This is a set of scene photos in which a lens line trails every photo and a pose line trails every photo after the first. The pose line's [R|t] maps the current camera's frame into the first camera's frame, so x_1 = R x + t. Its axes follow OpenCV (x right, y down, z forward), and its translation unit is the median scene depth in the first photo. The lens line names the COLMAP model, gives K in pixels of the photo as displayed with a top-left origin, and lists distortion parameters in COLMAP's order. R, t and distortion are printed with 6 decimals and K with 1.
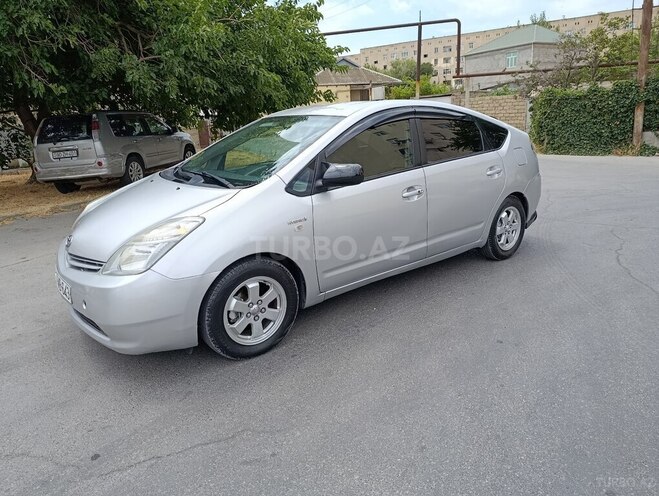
lens RADIAL K [[516.7, 0, 318.7], [0, 516.7, 251.0], [0, 0, 1]] dist [0.054598, -0.038209]
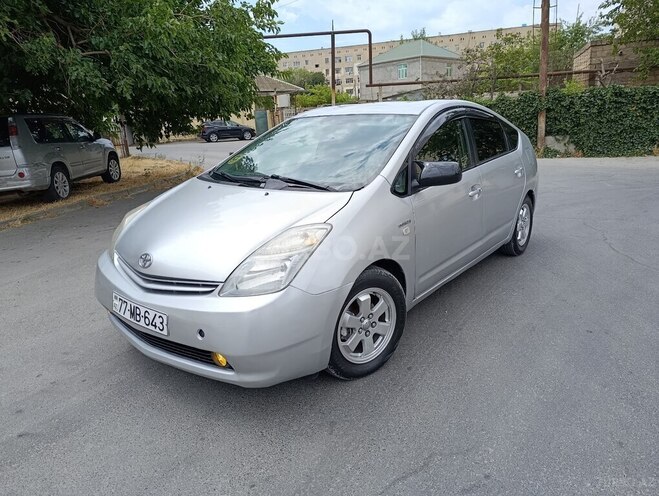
lens RADIAL K [[516.7, 0, 322.3], [0, 516.7, 249.9], [0, 0, 1]] dist [0.054598, -0.038209]
pose [[0.971163, -0.056418, 0.231647, -0.145230], [0.060800, 0.998080, -0.011818, -0.003550], [-0.230536, 0.025561, 0.972728, 0.049174]]
